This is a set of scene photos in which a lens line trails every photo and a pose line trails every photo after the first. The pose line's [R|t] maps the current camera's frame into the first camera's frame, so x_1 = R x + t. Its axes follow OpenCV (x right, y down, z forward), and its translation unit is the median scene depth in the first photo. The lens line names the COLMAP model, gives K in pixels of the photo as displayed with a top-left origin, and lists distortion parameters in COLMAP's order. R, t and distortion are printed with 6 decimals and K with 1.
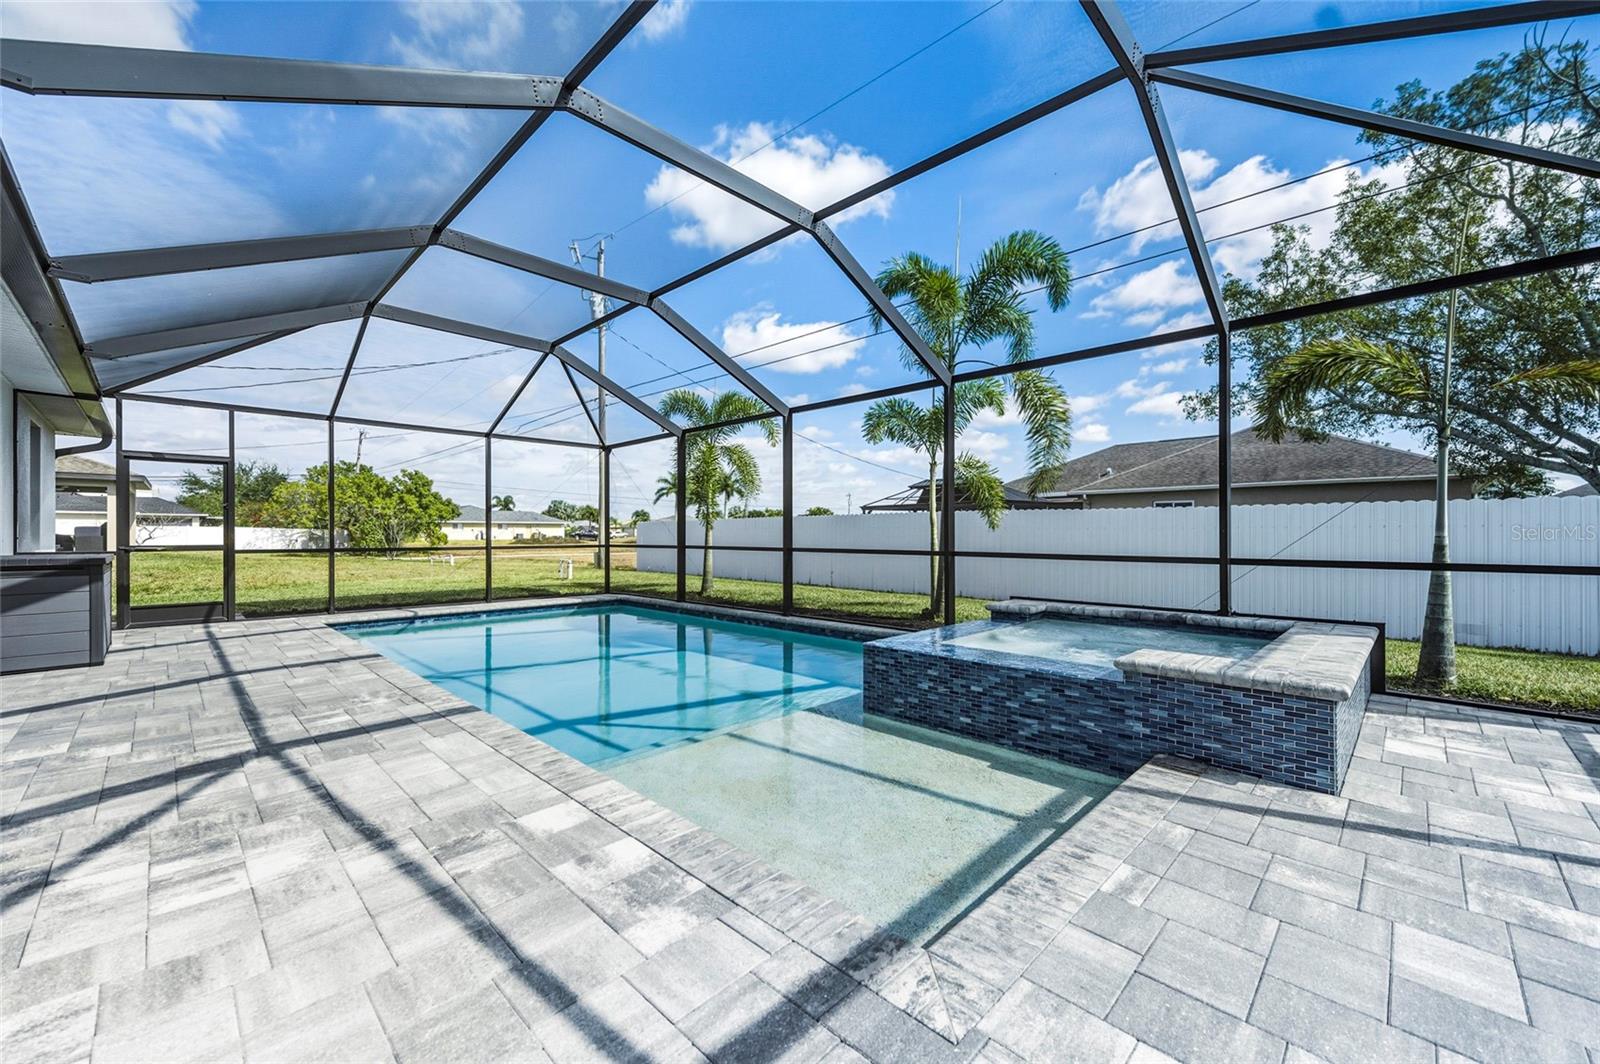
lens RADIAL K [[633.4, 0, 795.3], [0, 633.4, 529.8], [0, 0, 1]] dist [0.007171, -0.000500]
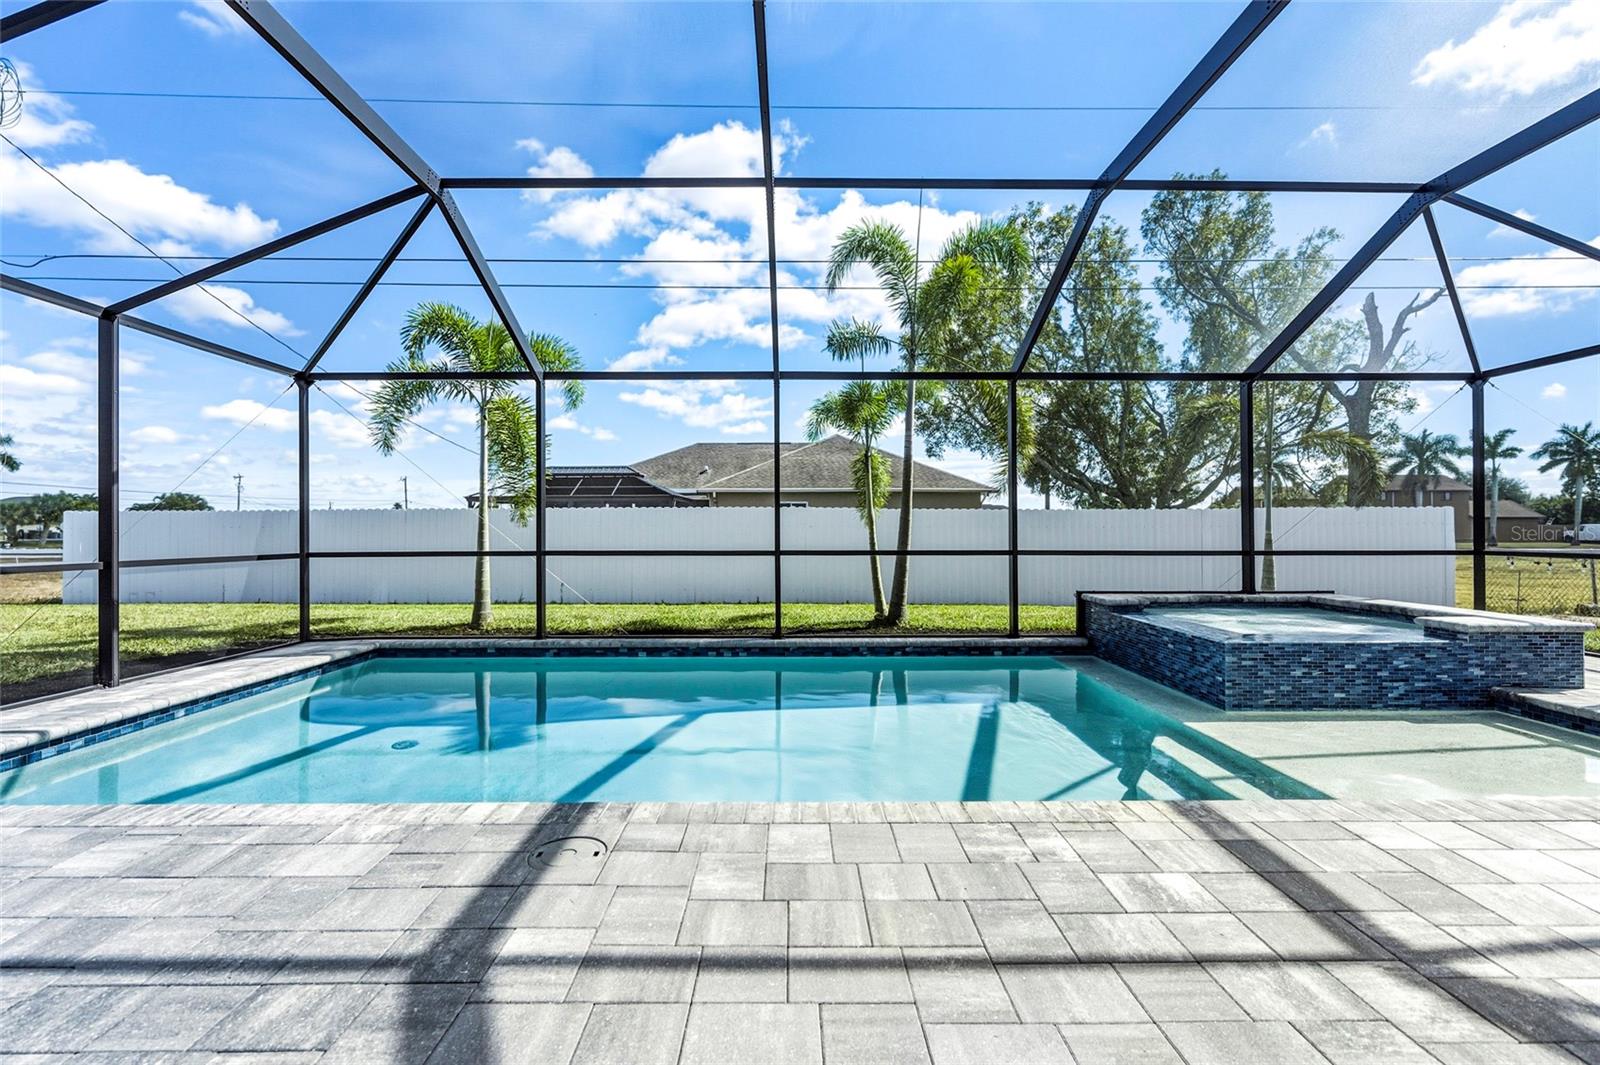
lens RADIAL K [[719.0, 0, 798.7], [0, 719.0, 533.0], [0, 0, 1]] dist [-0.000119, 0.000455]
pose [[0.706814, -0.001419, 0.707398, -1.420169], [-0.002855, 0.999984, 0.004858, 0.007155], [-0.707394, -0.005453, 0.706798, 0.836942]]
